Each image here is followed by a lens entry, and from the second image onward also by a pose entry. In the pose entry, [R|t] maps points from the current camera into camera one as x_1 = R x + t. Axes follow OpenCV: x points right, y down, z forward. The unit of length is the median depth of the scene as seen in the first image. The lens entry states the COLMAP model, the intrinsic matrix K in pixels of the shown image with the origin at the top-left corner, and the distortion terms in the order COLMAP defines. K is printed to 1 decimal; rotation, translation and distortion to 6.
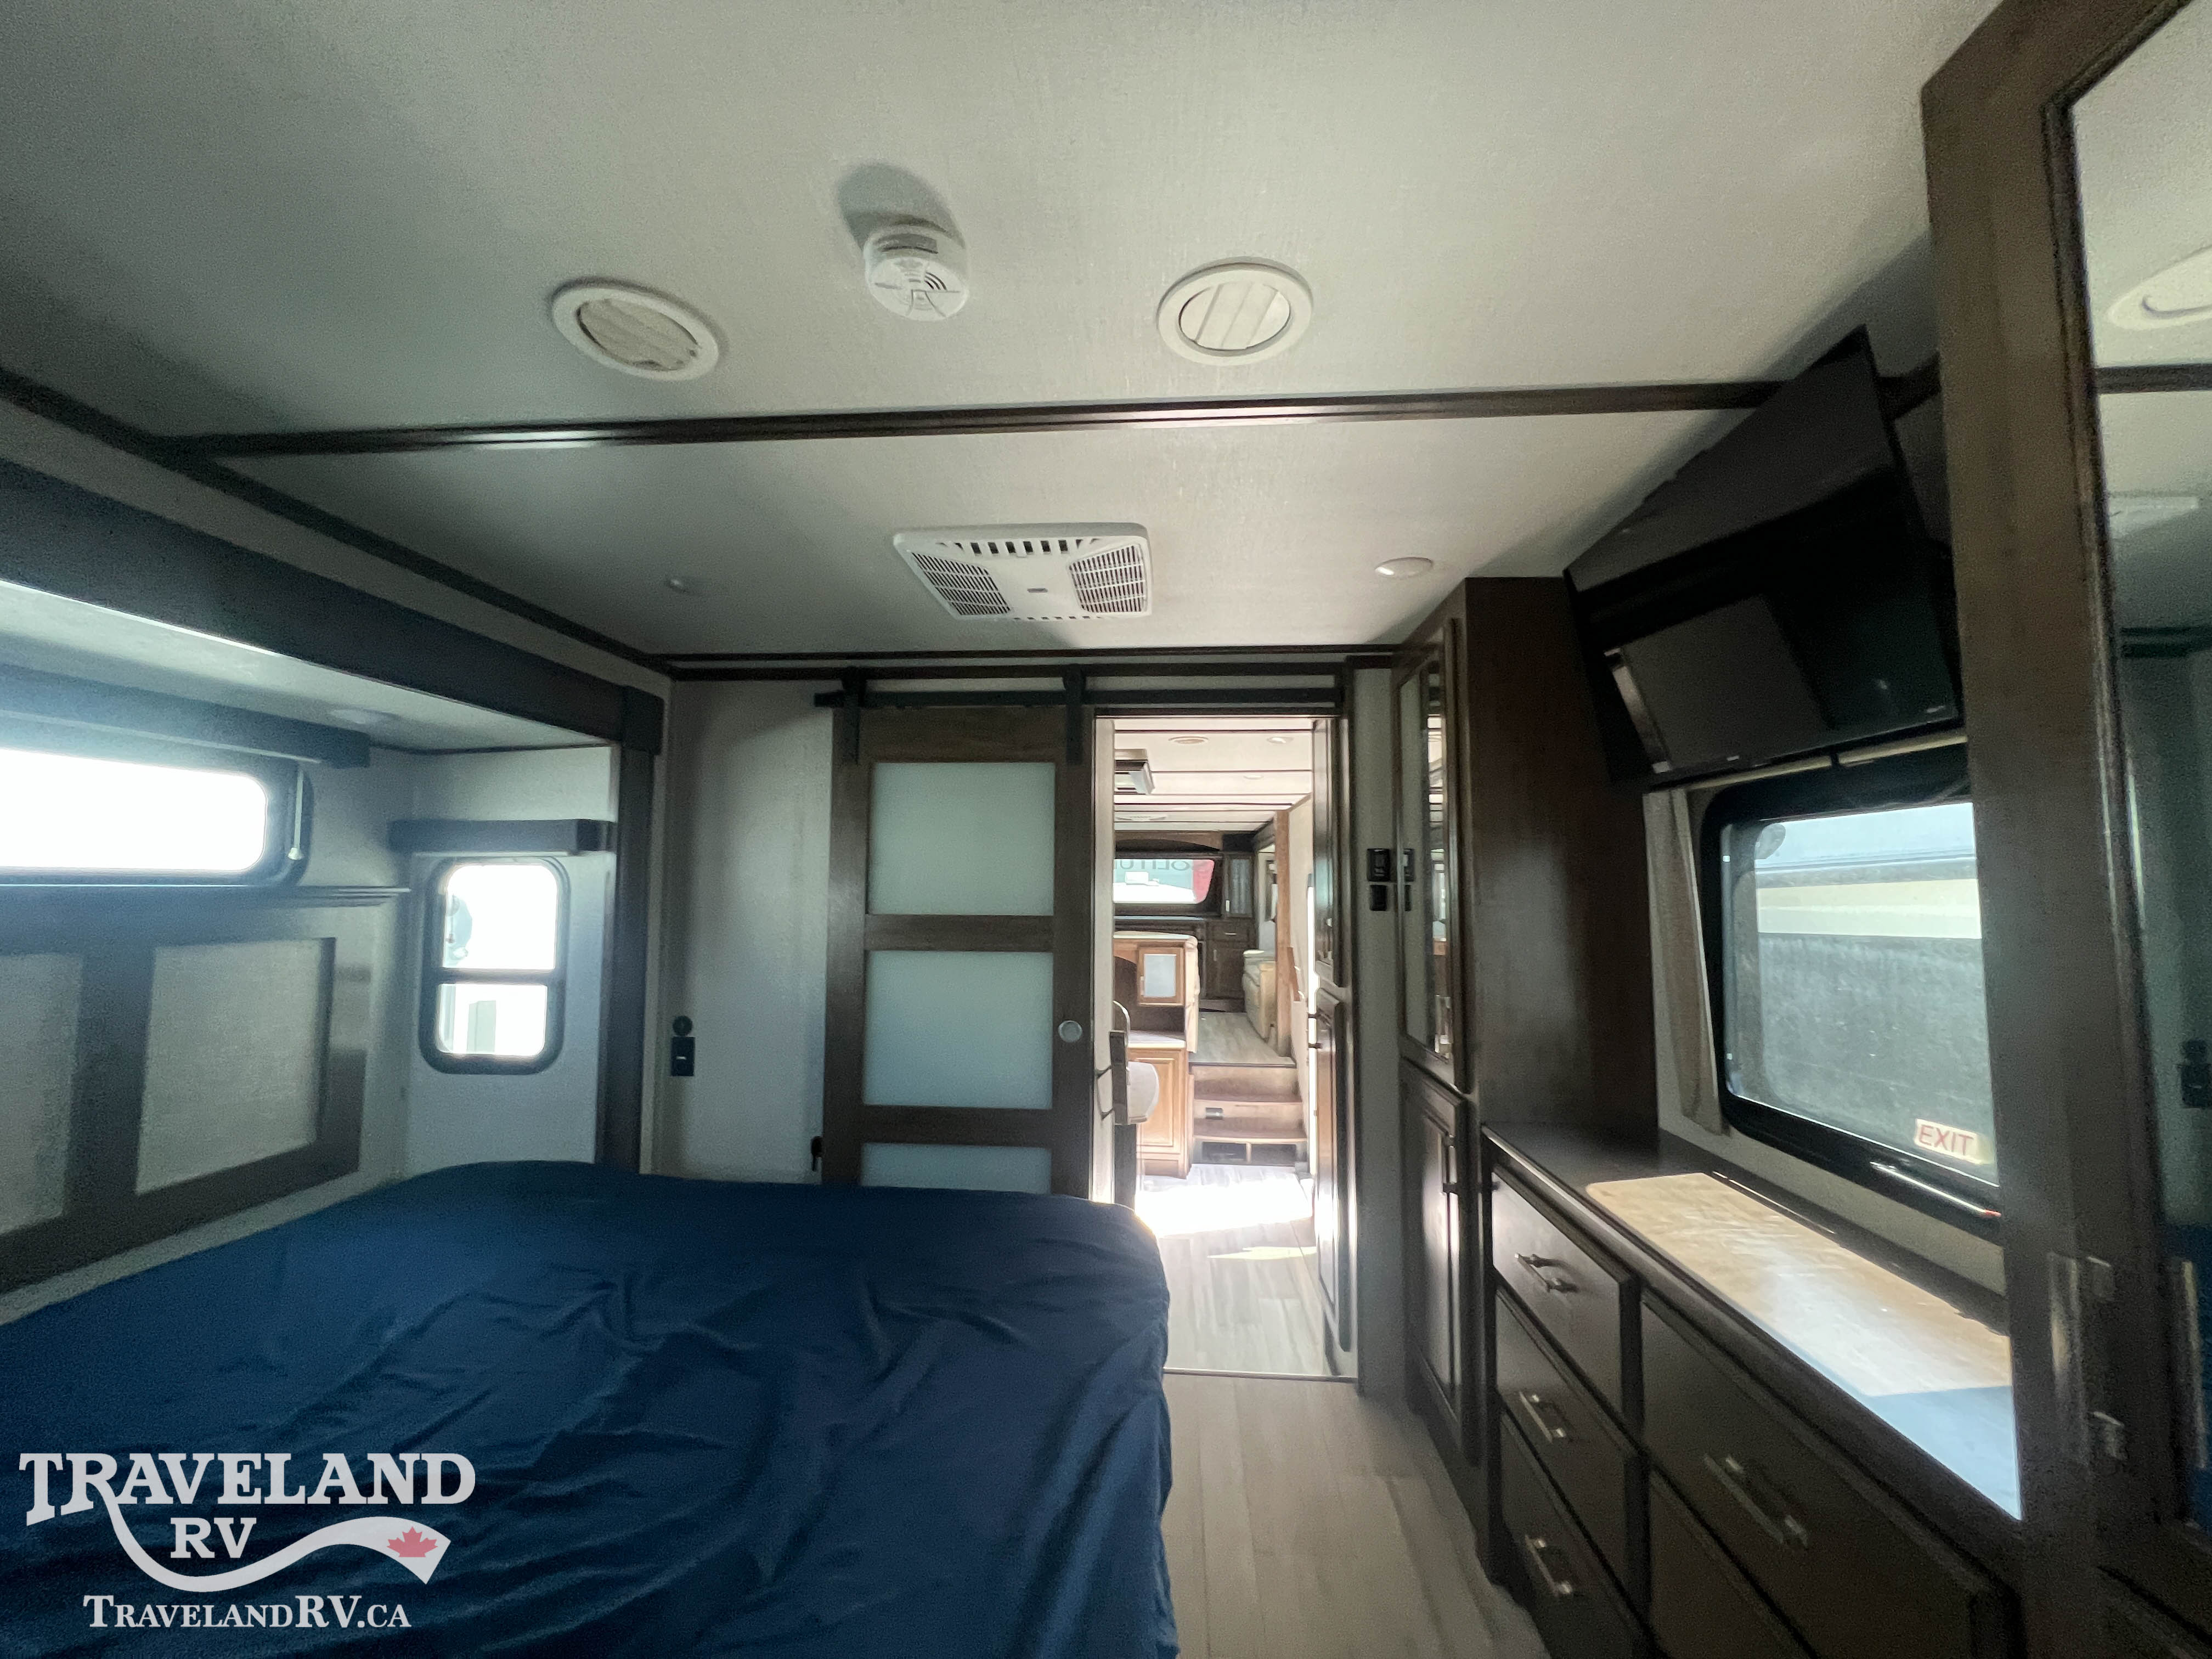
lens RADIAL K [[882.4, 0, 1108.0], [0, 882.4, 825.9], [0, 0, 1]] dist [-0.001293, -0.000023]
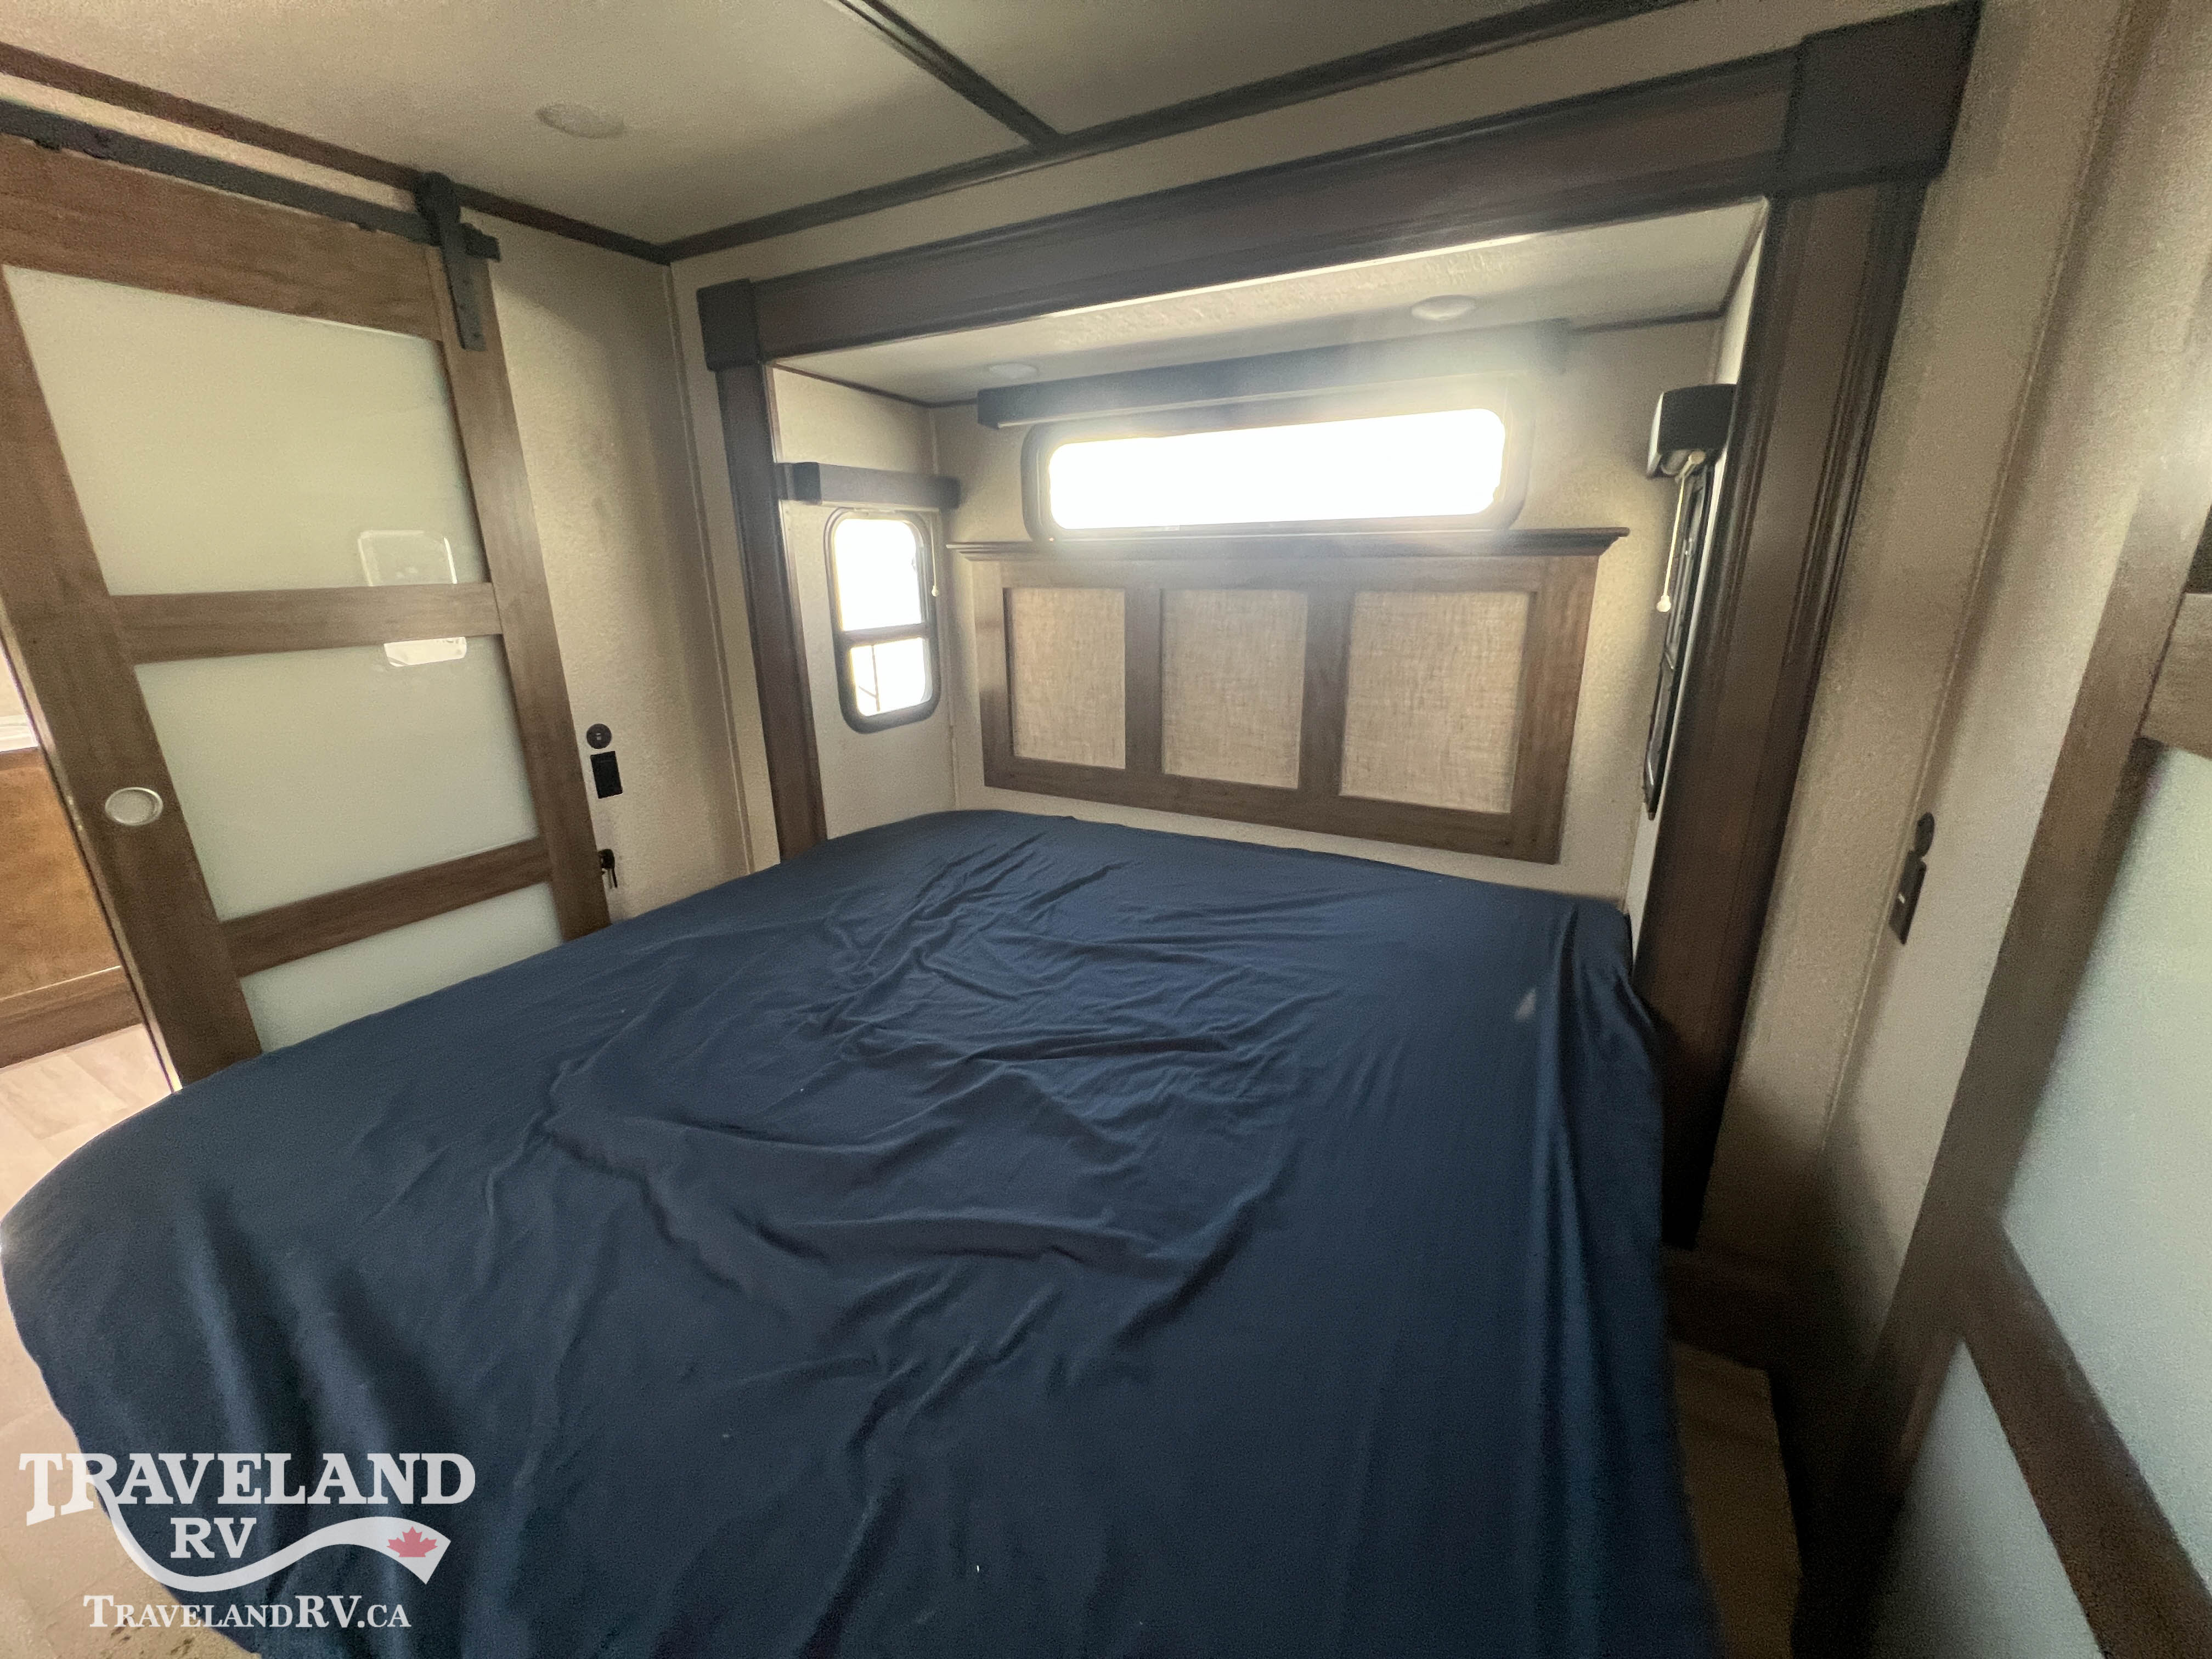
lens RADIAL K [[892.9, 0, 1106.0], [0, 892.9, 829.5], [0, 0, 1]] dist [0.017057, 0.000005]
pose [[-0.424285, 0.276851, -0.862170, 0.161777], [0.084716, 0.960077, 0.266600, 0.107969], [0.901557, 0.040074, -0.430800, 1.379183]]
